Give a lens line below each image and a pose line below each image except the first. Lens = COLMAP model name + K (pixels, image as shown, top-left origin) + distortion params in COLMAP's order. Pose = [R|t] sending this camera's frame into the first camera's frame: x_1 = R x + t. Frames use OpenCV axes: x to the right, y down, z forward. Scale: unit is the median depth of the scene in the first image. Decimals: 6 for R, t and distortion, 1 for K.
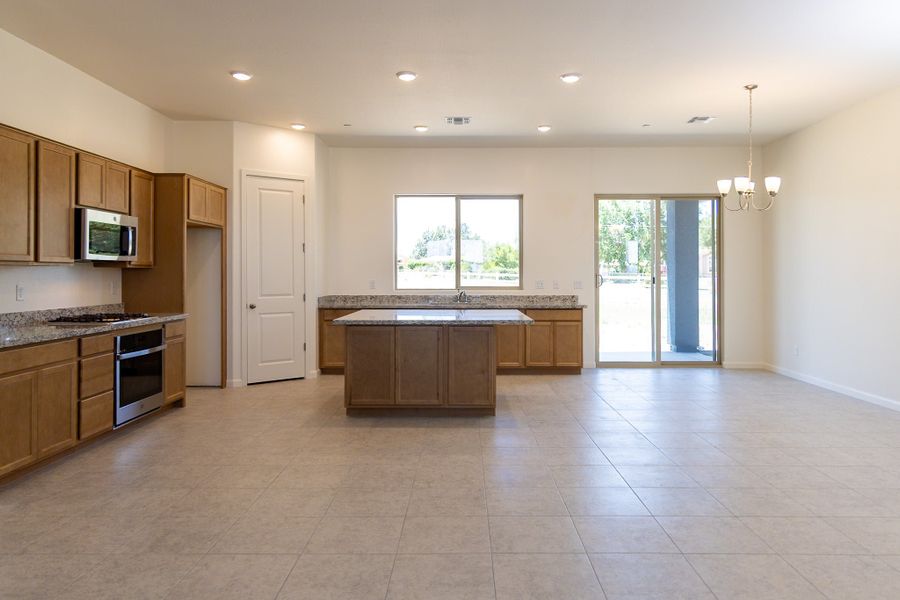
lens RADIAL K [[614.6, 0, 455.2], [0, 614.6, 274.8], [0, 0, 1]] dist [0.016002, -0.002595]
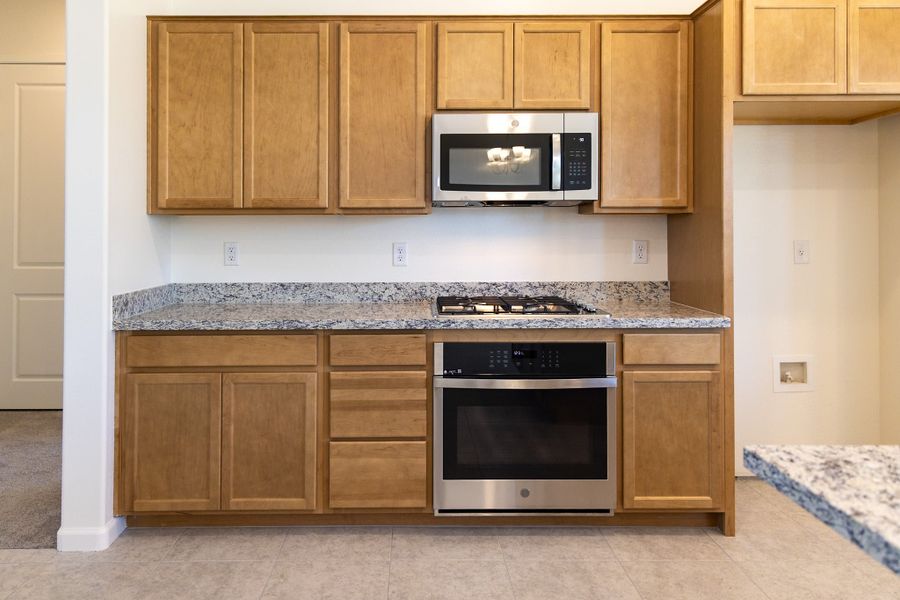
lens RADIAL K [[614.6, 0, 425.4], [0, 614.6, 234.1], [0, 0, 1]] dist [0.016002, -0.002595]
pose [[0.016699, -0.002523, -0.999857, -0.011351], [0.001443, 0.999996, -0.002499, 0.005394], [0.999860, -0.001401, 0.016702, 0.665259]]
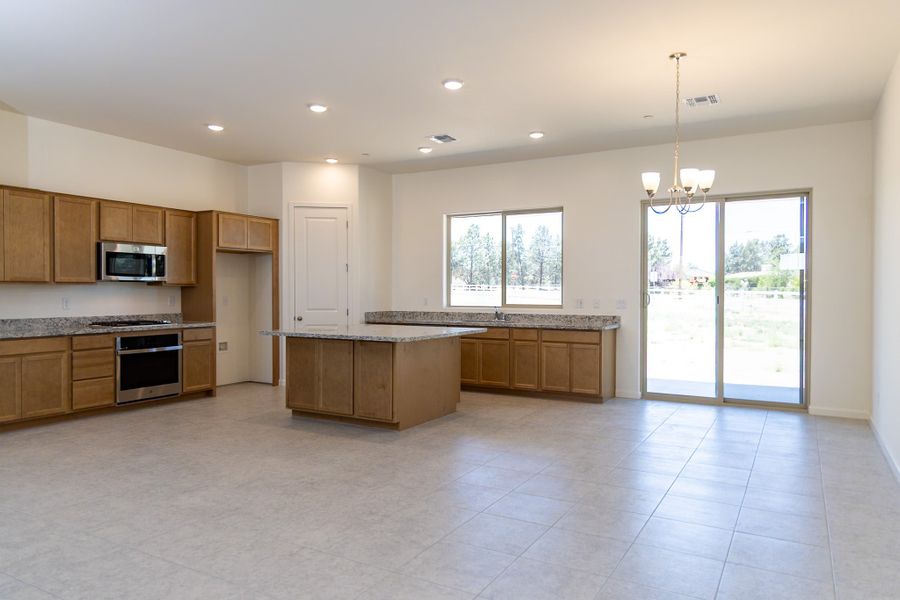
lens RADIAL K [[614.6, 0, 453.5], [0, 614.6, 302.1], [0, 0, 1]] dist [0.016002, -0.002595]
pose [[0.871819, 0.010488, -0.489716, 0.506770], [-0.002687, 0.999858, 0.016630, -0.000538], [0.489821, -0.013182, 0.871724, 0.127203]]
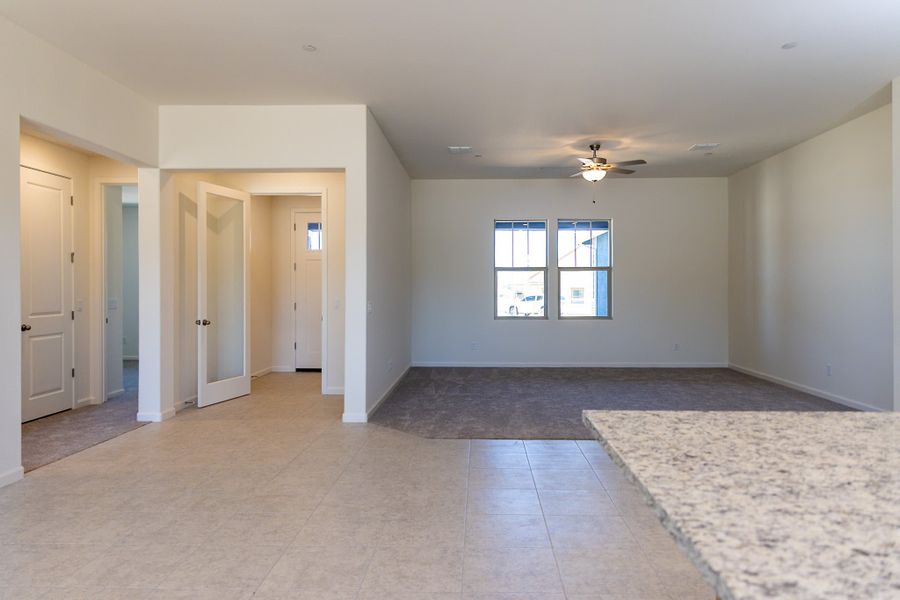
lens RADIAL K [[614.6, 0, 459.3], [0, 614.6, 291.3], [0, 0, 1]] dist [0.016002, -0.002595]
pose [[-0.999815, 0.000899, 0.019221, 0.145534], [0.001012, 0.999982, 0.005863, -0.000078], [-0.019215, 0.005881, -0.999798, 1.021509]]
